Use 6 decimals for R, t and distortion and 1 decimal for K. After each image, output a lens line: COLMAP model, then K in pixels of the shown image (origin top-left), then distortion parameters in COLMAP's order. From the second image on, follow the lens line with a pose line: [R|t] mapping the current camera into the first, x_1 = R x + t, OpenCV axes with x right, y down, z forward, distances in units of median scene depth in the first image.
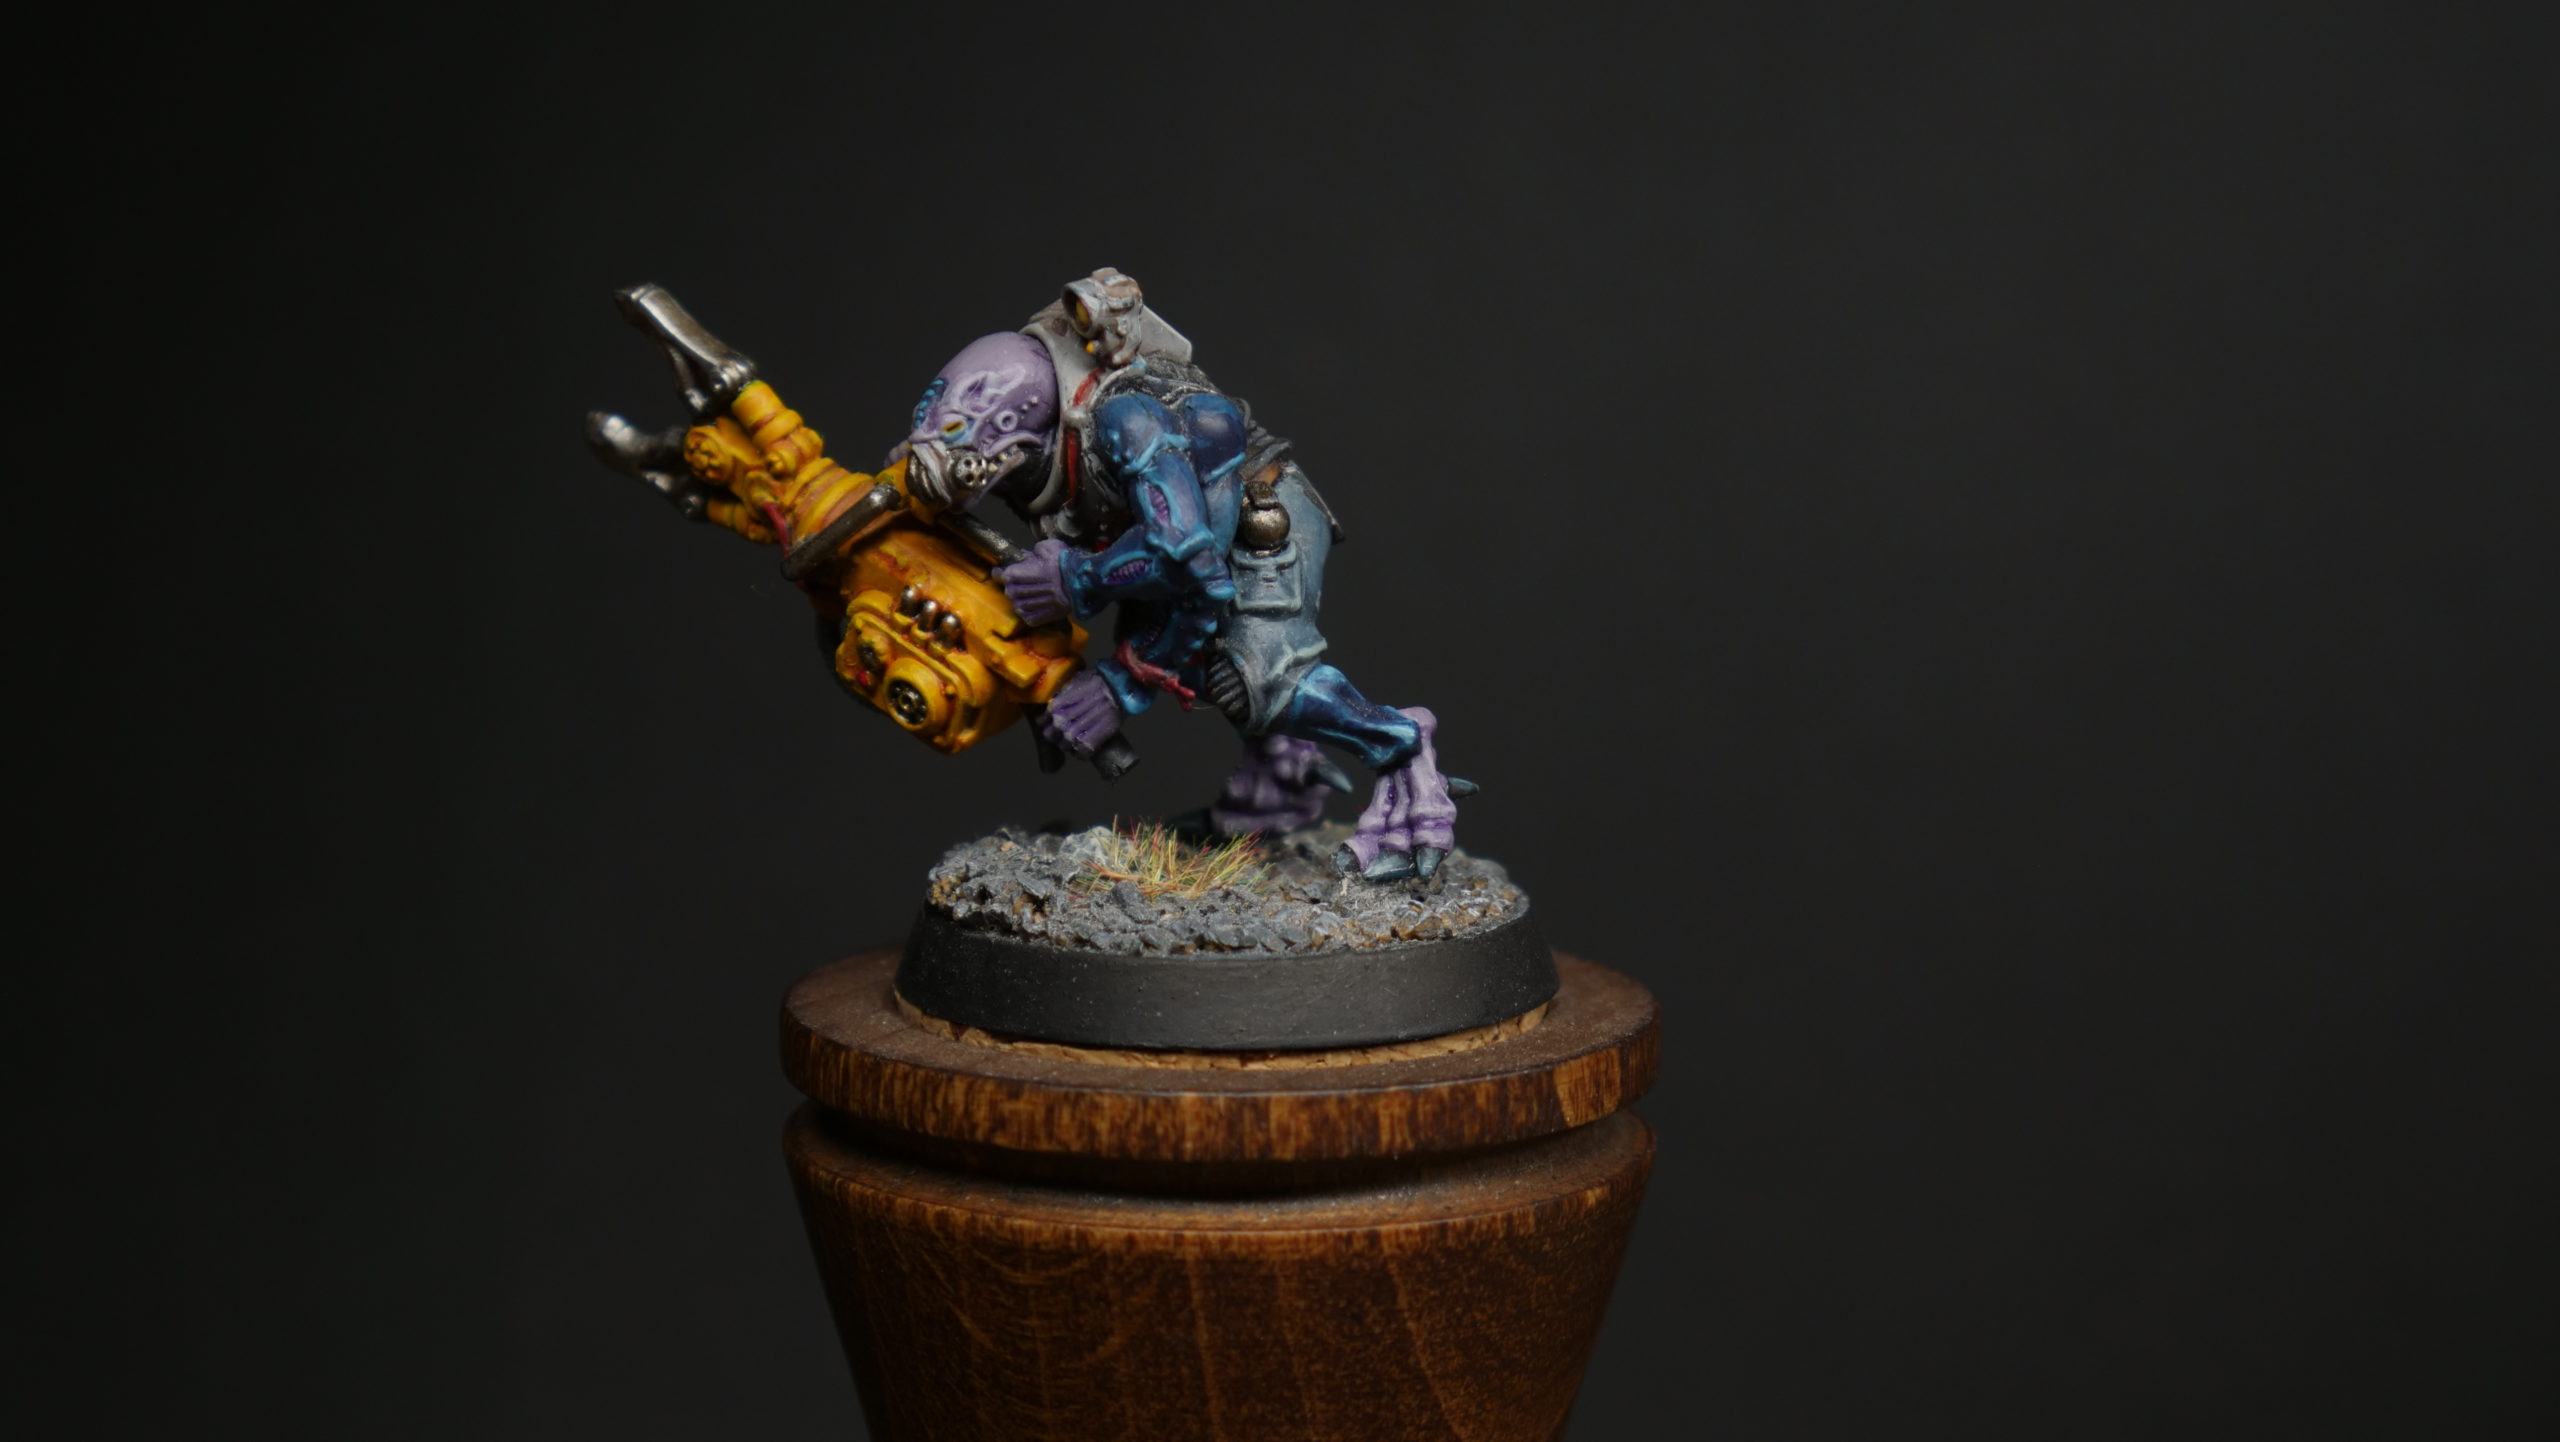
lens RADIAL K [[6199.0, 0, 1280.0], [0, 6199.0, 721.0], [0, 0, 1]] dist [0.065244, -0.001873]
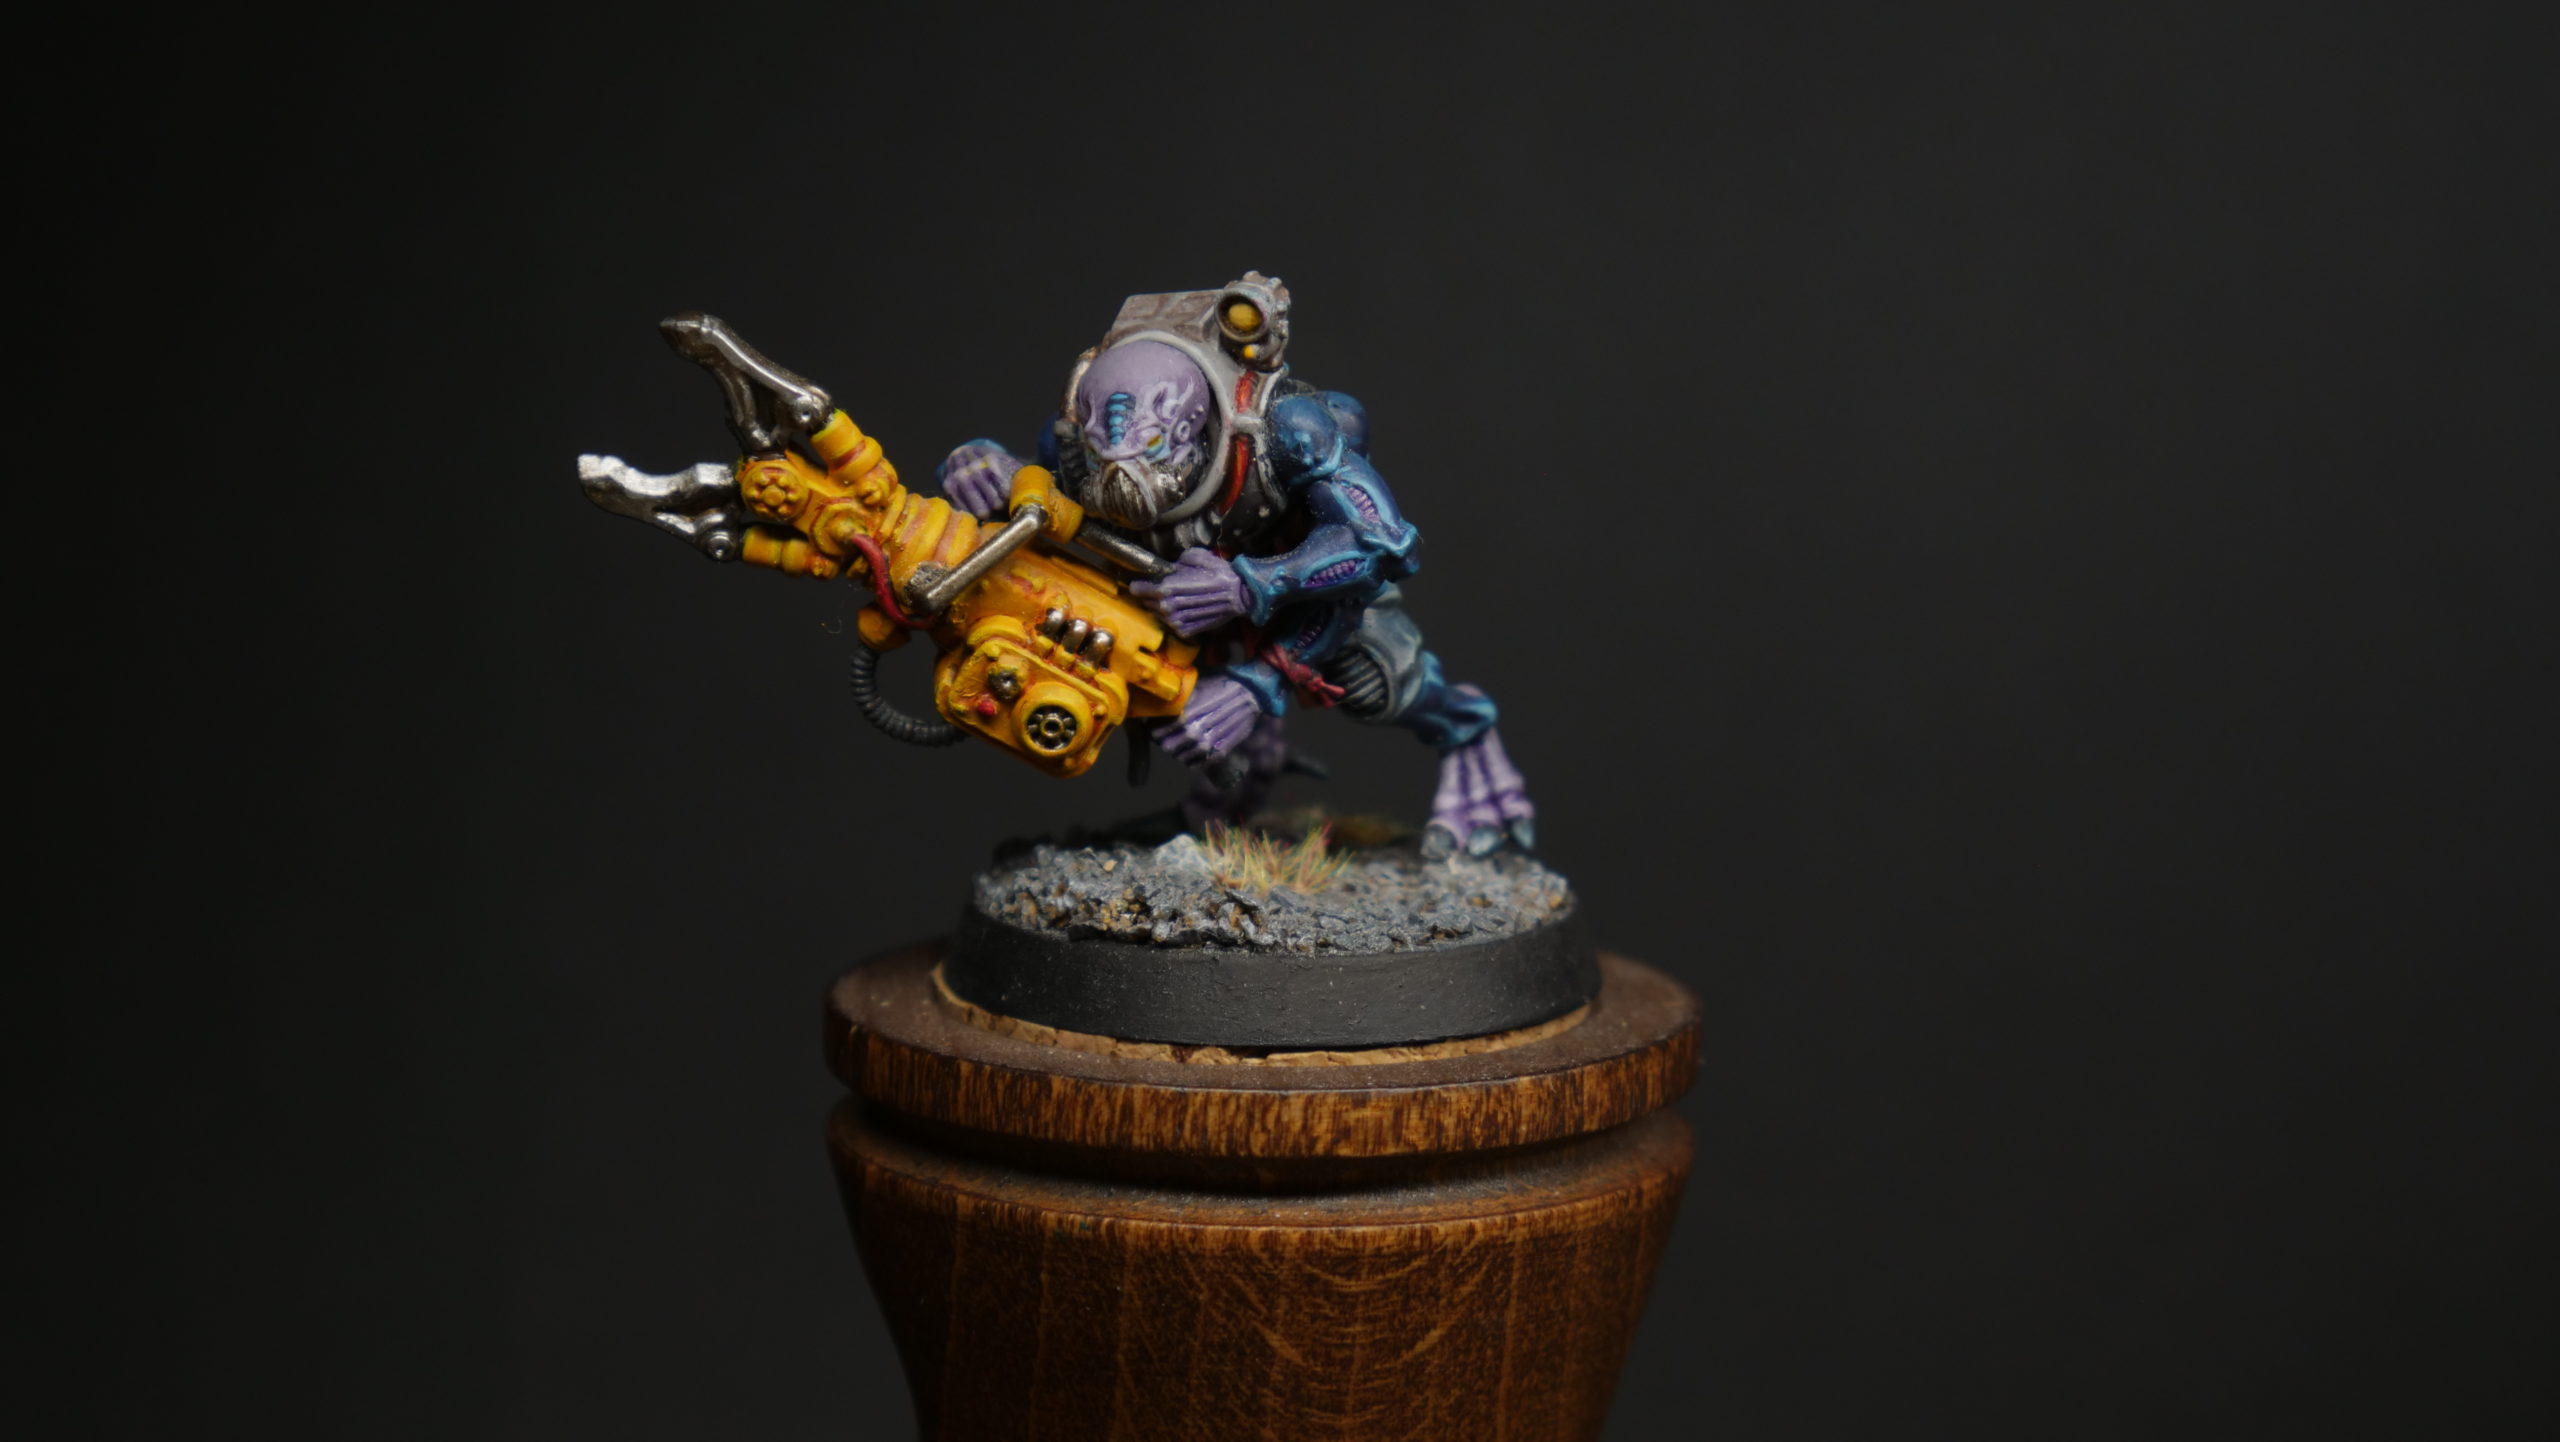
lens RADIAL K [[6199.0, 0, 1280.0], [0, 6199.0, 721.0], [0, 0, 1]] dist [0.065244, -0.001873]
pose [[0.792469, -0.093124, 0.602760, -0.638276], [0.085571, 0.995476, 0.041294, -0.042438], [-0.603879, 0.018855, 0.796853, 0.209007]]
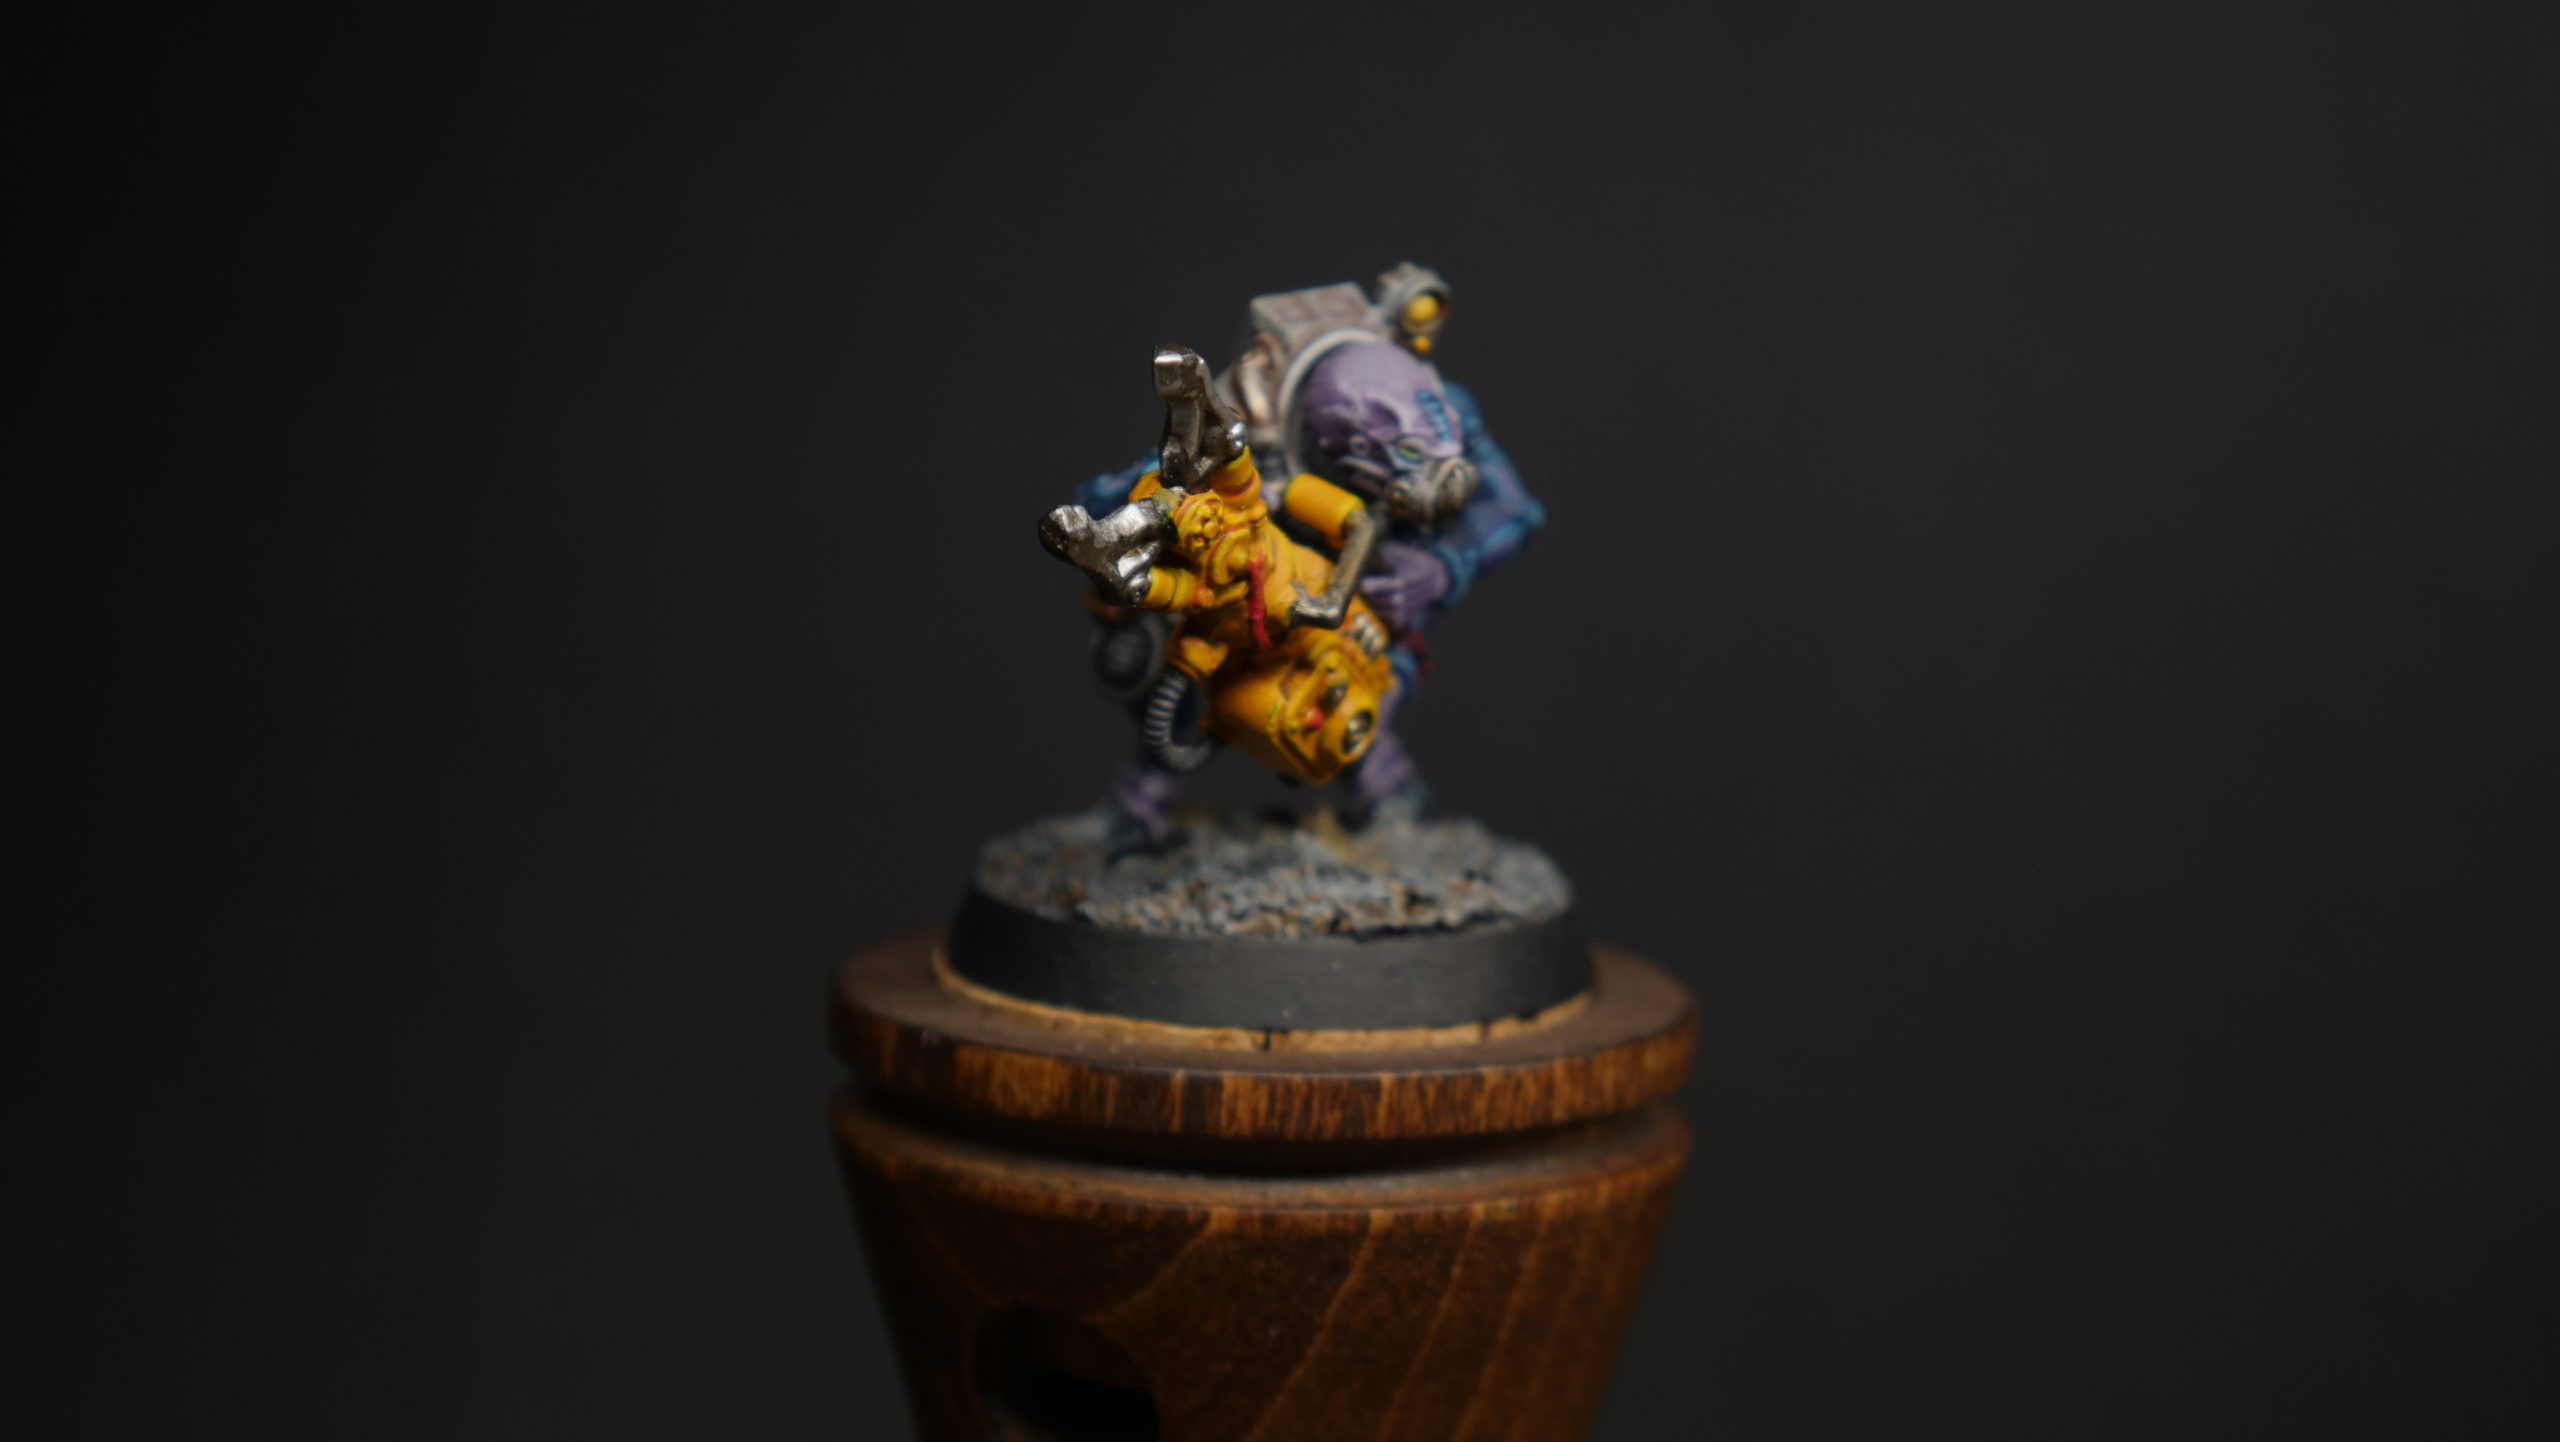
lens RADIAL K [[6199.0, 0, 1280.0], [0, 6199.0, 721.0], [0, 0, 1]] dist [0.065244, -0.001873]
pose [[-0.057384, -0.161756, 0.985161, -1.050494], [0.125877, 0.977740, 0.167869, -0.175057], [-0.990385, 0.133642, -0.035746, 1.079801]]
